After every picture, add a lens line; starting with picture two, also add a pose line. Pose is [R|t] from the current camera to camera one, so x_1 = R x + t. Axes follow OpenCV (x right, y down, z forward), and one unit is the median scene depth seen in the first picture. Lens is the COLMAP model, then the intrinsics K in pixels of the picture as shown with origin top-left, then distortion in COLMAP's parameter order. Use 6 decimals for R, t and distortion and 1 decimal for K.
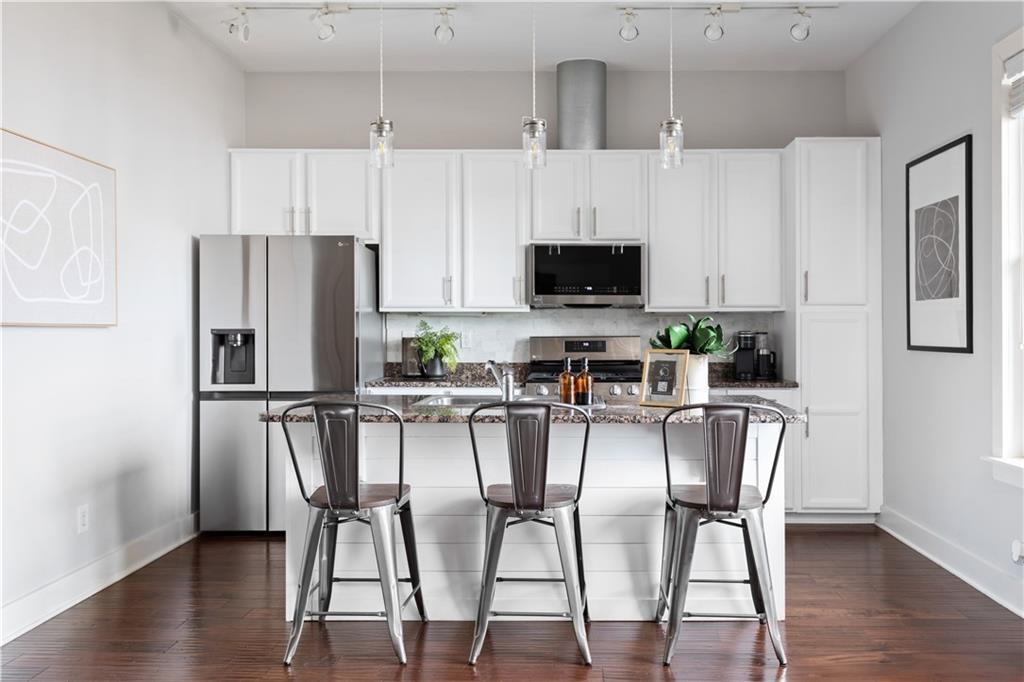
lens RADIAL K [[843.9, 0, 540.7], [0, 843.9, 332.1], [0, 0, 1]] dist [-0.029997, 0.022963]
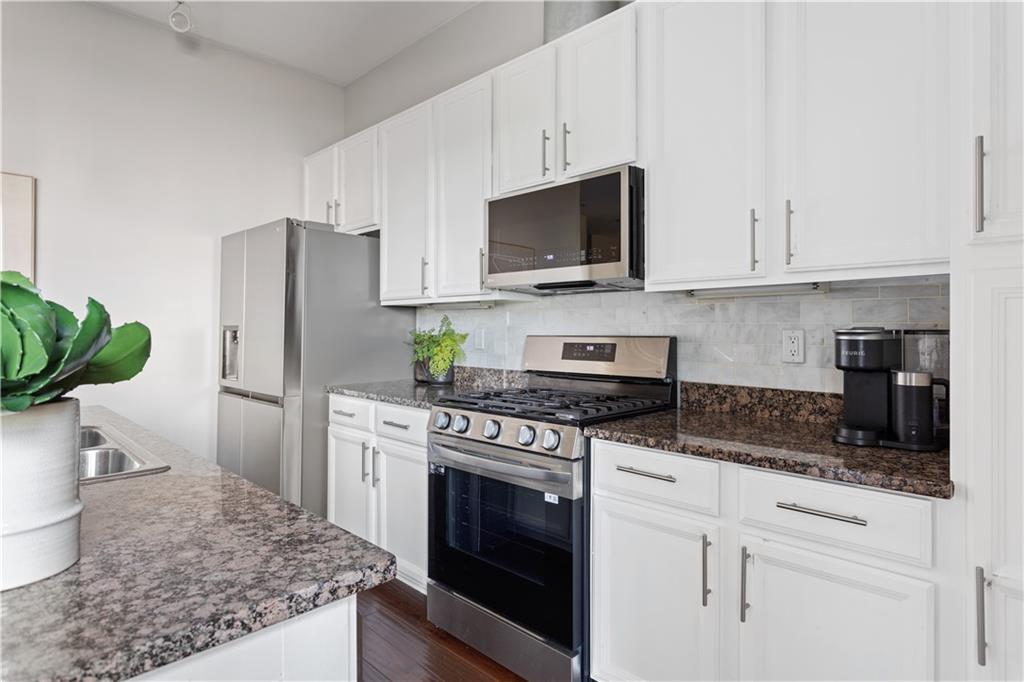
lens RADIAL K [[539.9, 0, 514.1], [0, 539.9, 334.1], [0, 0, 1]] dist [0.000738, 0.000386]
pose [[0.731251, 0.006441, -0.682078, 0.301601], [-0.002733, 0.999975, 0.006513, 0.001234], [0.682103, -0.002898, 0.731250, 0.690347]]
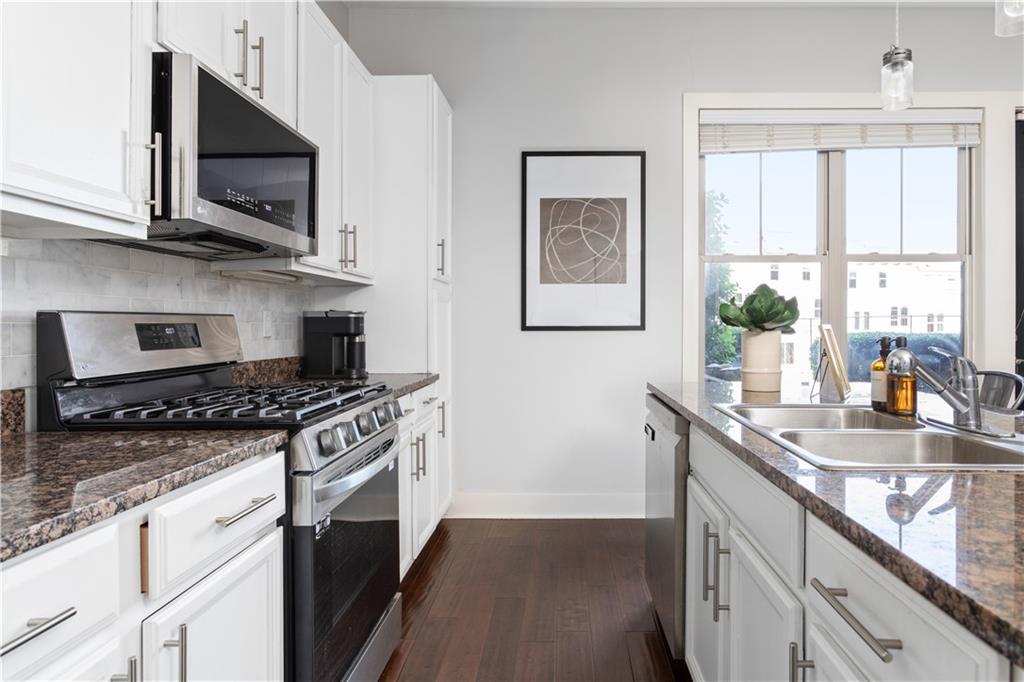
lens RADIAL K [[620.0, 0, 551.6], [0, 620.0, 323.2], [0, 0, 1]] dist [-0.003343, -0.000159]
pose [[-0.018162, 0.004916, 0.999823, -0.283551], [0.005688, 0.999972, -0.004814, 0.013498], [-0.999819, 0.005599, -0.018189, 0.840200]]
